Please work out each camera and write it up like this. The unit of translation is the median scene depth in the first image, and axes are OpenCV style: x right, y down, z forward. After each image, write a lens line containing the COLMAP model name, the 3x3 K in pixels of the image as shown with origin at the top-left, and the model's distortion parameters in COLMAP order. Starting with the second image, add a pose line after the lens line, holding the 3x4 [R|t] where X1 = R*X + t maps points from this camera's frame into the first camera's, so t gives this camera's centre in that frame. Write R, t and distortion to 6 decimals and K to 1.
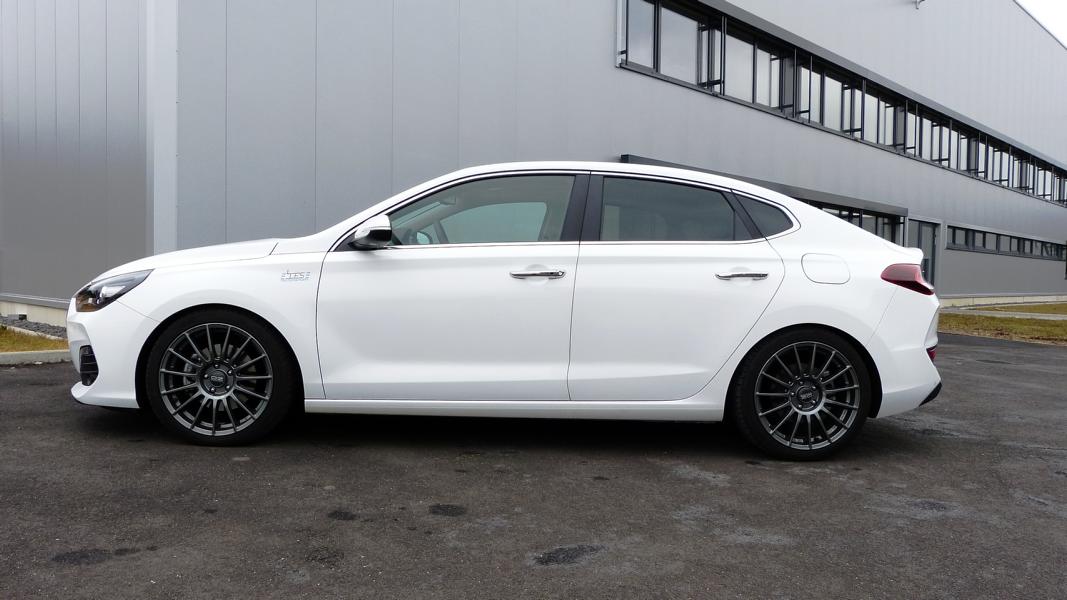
lens RADIAL K [[791.1, 0, 533.5], [0, 791.1, 300.0], [0, 0, 1]] dist [-0.049067, 0.042035]
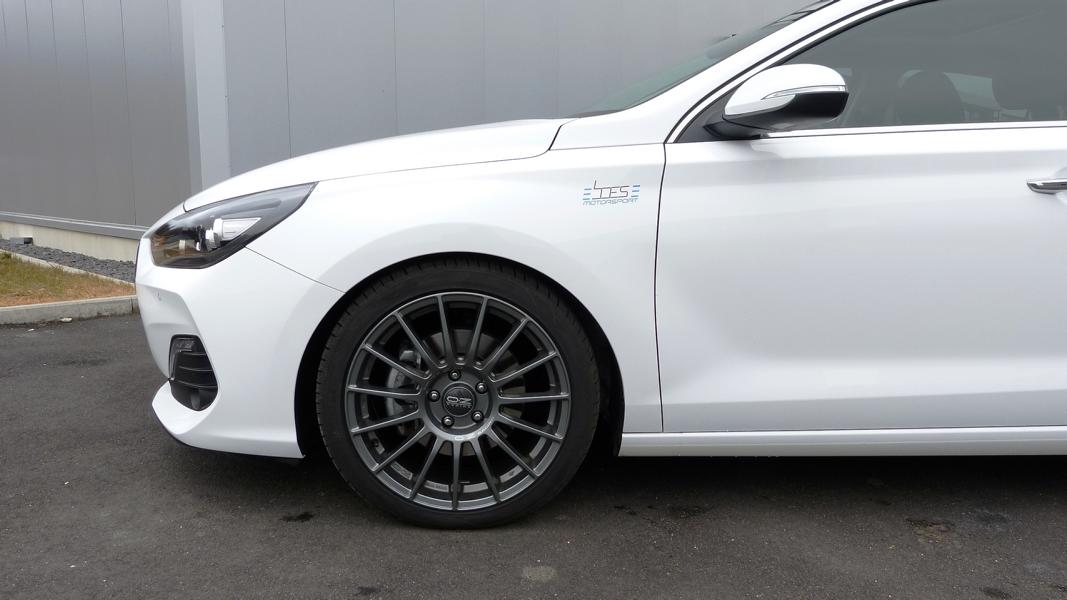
lens RADIAL K [[791.1, 0, 533.5], [0, 791.1, 300.0], [0, 0, 1]] dist [-0.049067, 0.042035]
pose [[0.999923, -0.012403, -0.000970, -0.350660], [0.012430, 0.992885, 0.118424, -0.023118], [-0.000505, -0.118427, 0.992963, 0.501098]]
